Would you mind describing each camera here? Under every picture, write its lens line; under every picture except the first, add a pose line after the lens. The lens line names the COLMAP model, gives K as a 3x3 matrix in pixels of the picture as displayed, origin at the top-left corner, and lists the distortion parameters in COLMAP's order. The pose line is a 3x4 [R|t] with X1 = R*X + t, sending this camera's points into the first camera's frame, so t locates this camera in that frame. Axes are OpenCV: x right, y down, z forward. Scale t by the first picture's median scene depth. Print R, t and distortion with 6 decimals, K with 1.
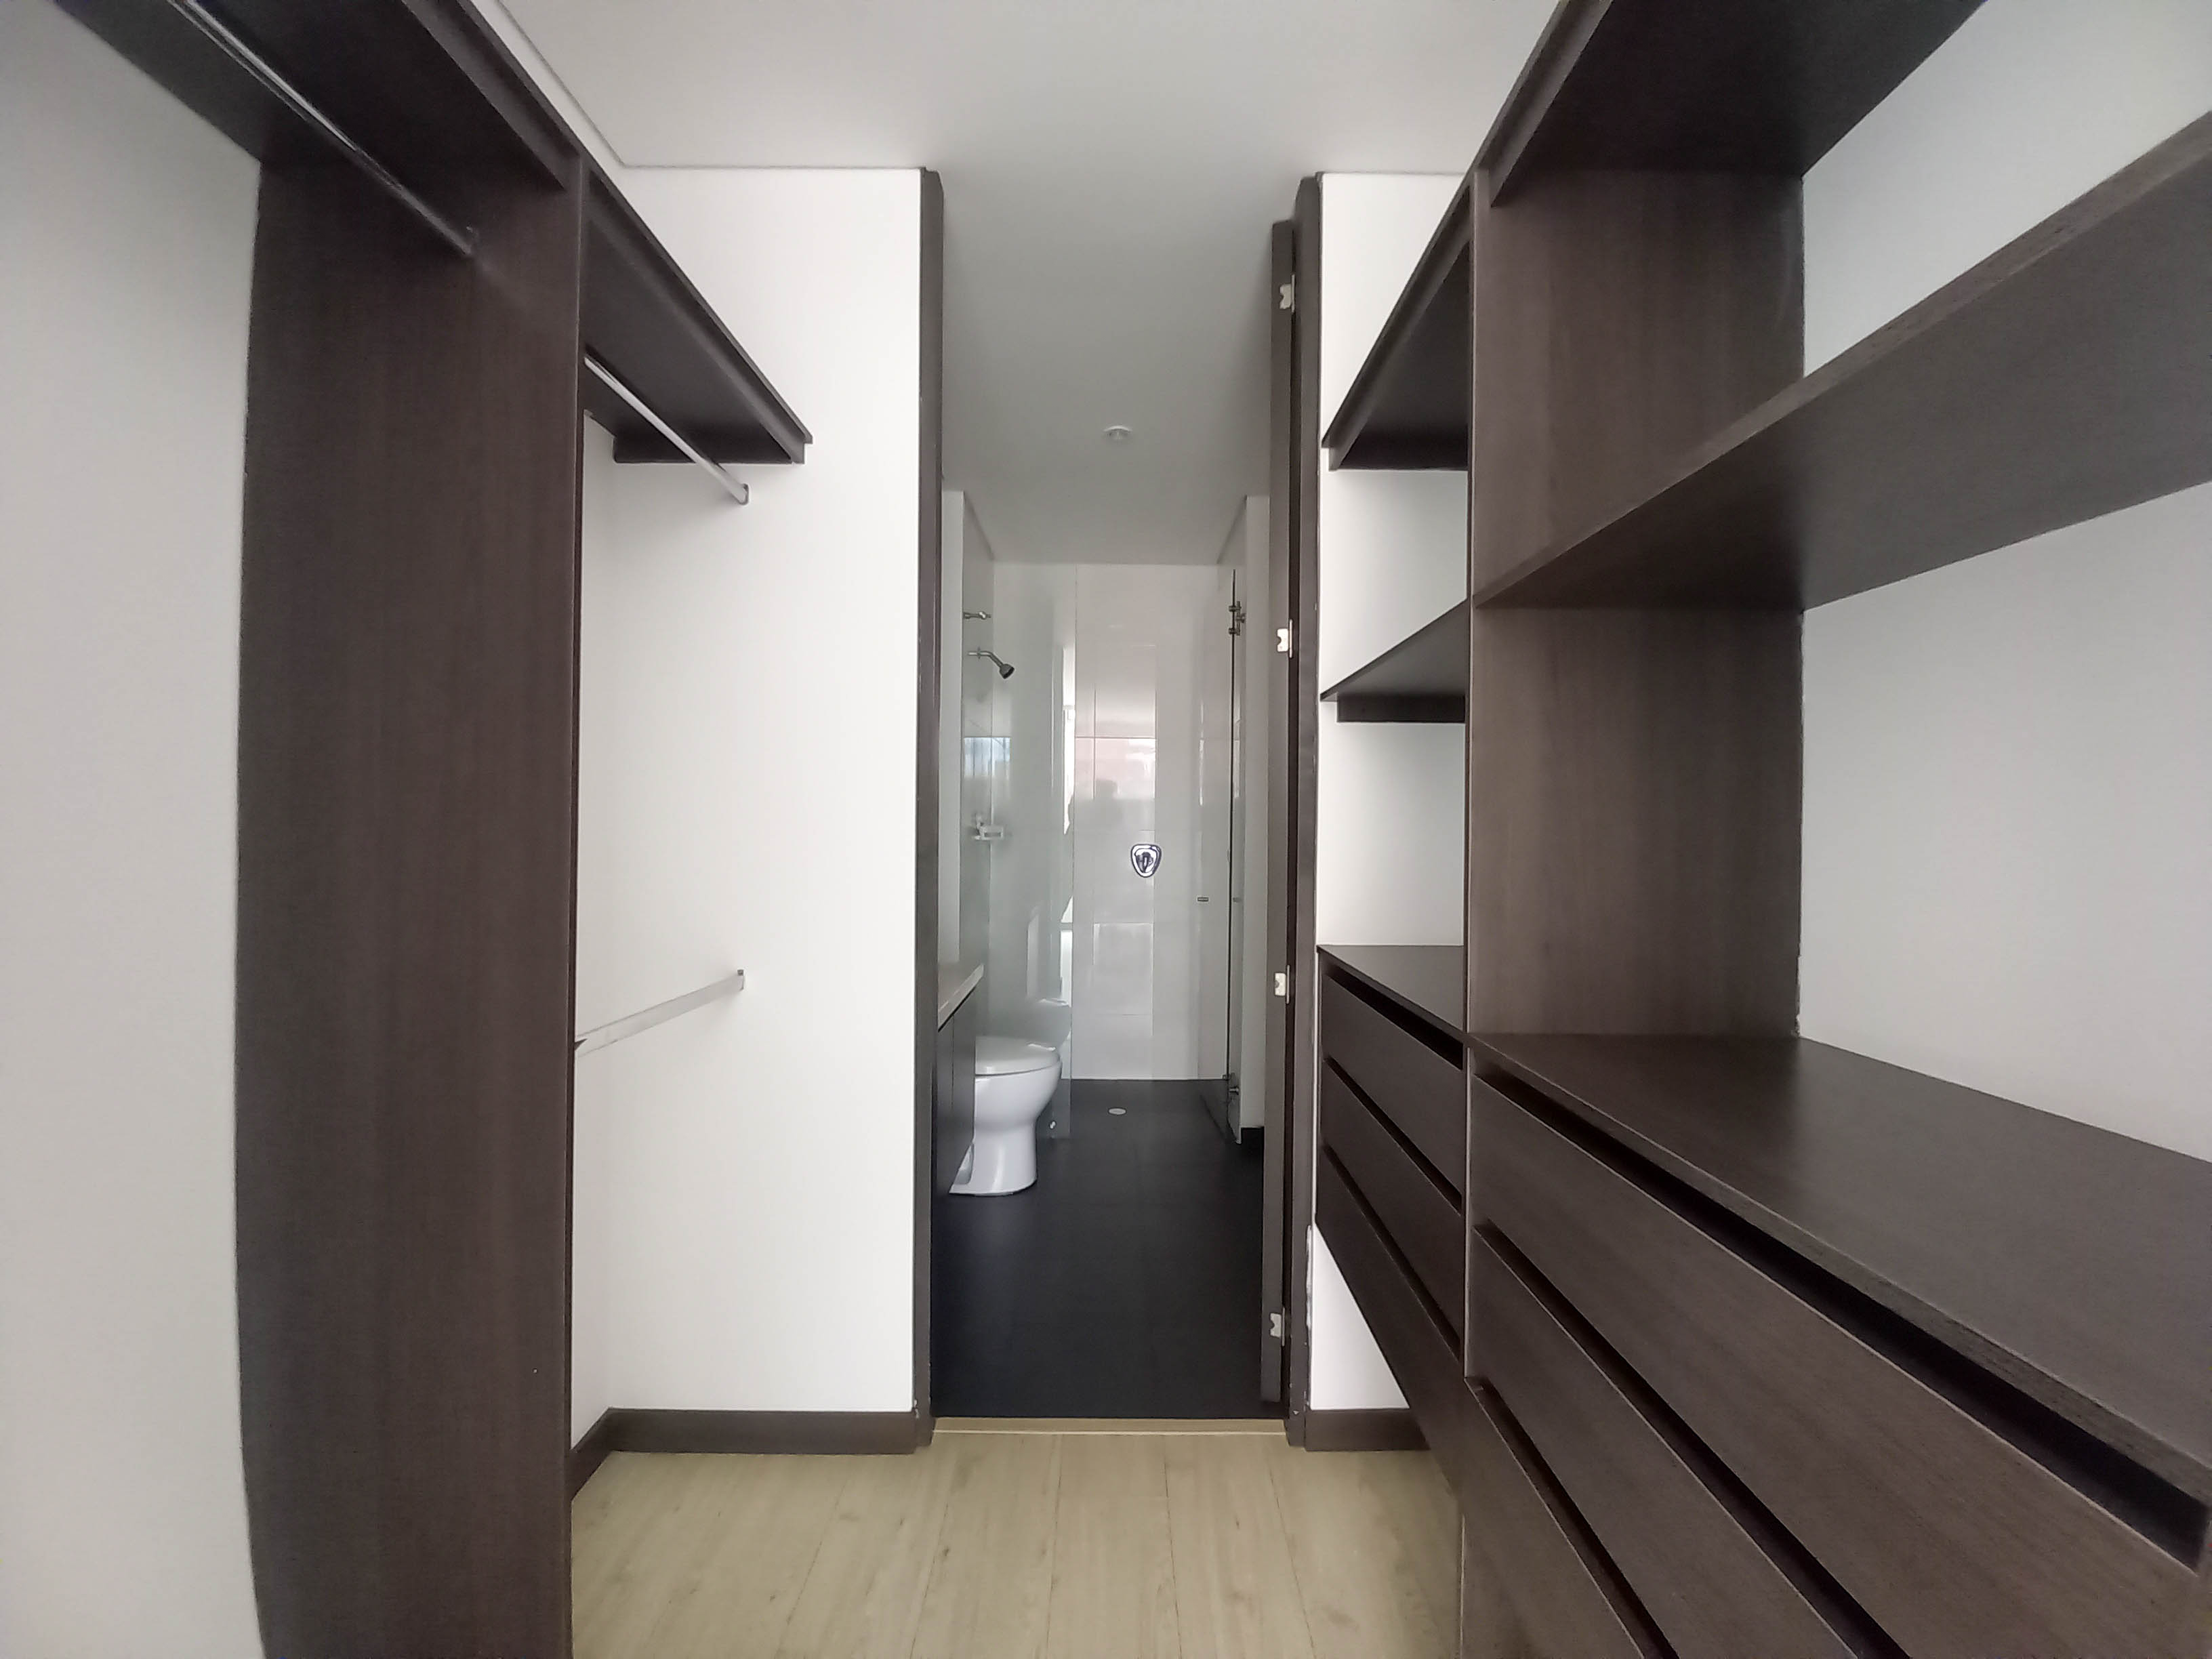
lens RADIAL K [[871.6, 0, 1125.6], [0, 871.6, 828.0], [0, 0, 1]] dist [-0.019748, -0.000148]
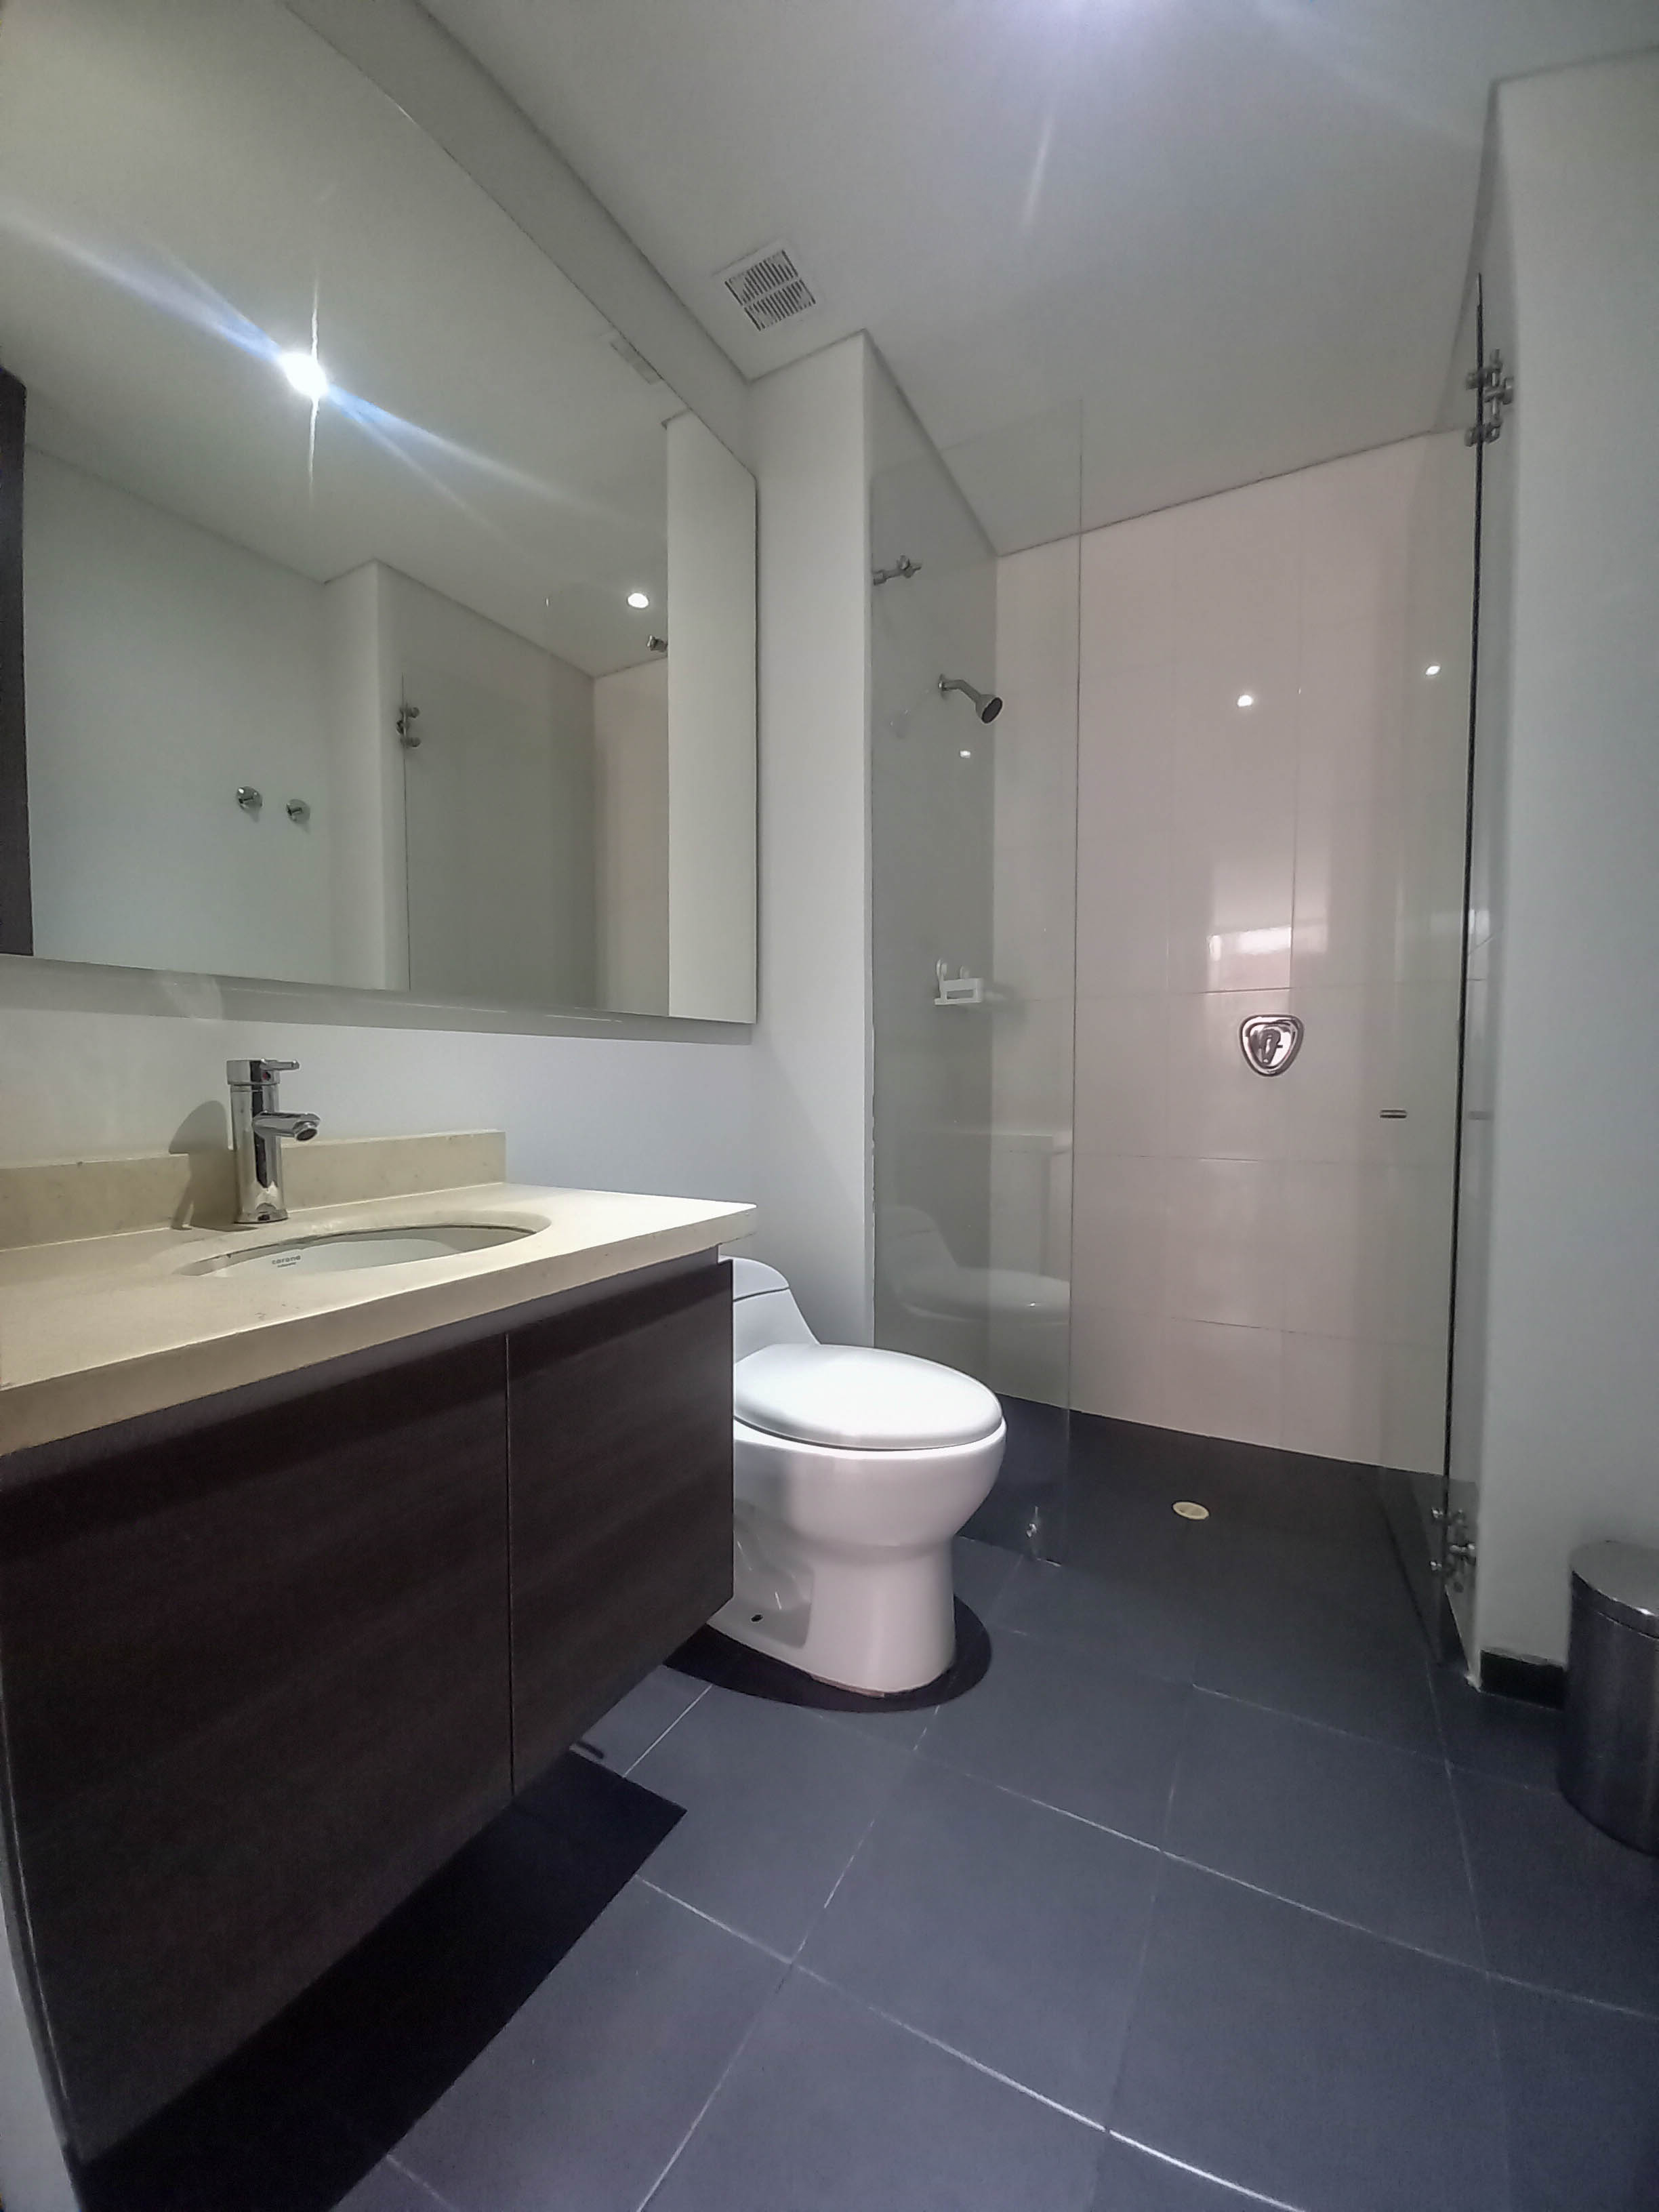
lens RADIAL K [[865.4, 0, 829.5], [0, 865.4, 1106.0], [0, 0, 1]] dist [0.013726, -0.015613]
pose [[0.871518, 0.010688, -0.490247, 0.054406], [0.010578, 0.999120, 0.040586, 0.056857], [0.490249, -0.040558, 0.870638, 0.442438]]
